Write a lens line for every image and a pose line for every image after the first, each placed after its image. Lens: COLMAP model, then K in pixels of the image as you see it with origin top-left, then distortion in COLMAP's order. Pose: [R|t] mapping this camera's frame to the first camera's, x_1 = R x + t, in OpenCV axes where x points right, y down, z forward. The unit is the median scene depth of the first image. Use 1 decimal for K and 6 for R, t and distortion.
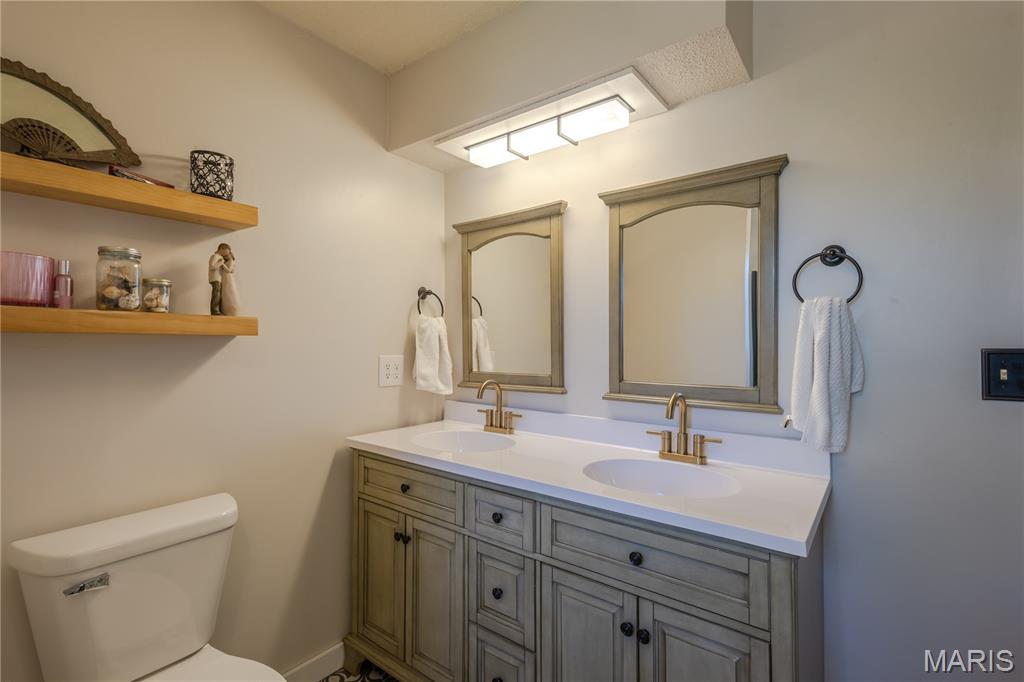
lens RADIAL K [[472.8, 0, 512.3], [0, 472.8, 340.9], [0, 0, 1]] dist [0.003694, 0.000319]
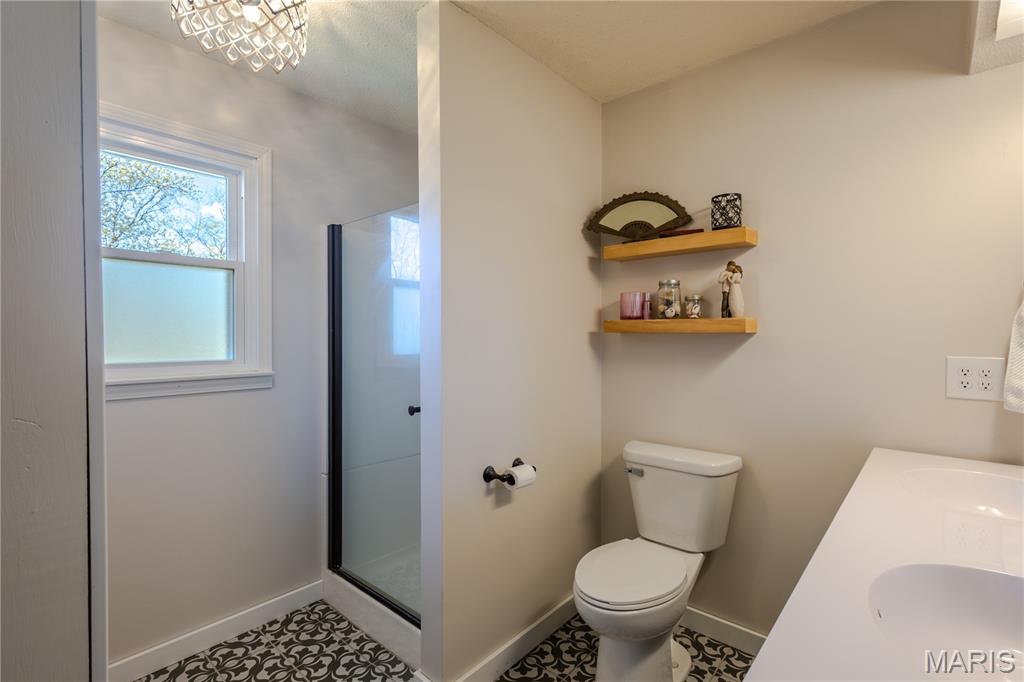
lens RADIAL K [[472.8, 0, 512.6], [0, 472.8, 339.8], [0, 0, 1]] dist [0.003694, 0.000319]
pose [[-0.077024, 0.004317, -0.997020, 0.784867], [0.002202, 0.999989, 0.004160, 0.000996], [0.997027, -0.001875, -0.077032, 0.551995]]
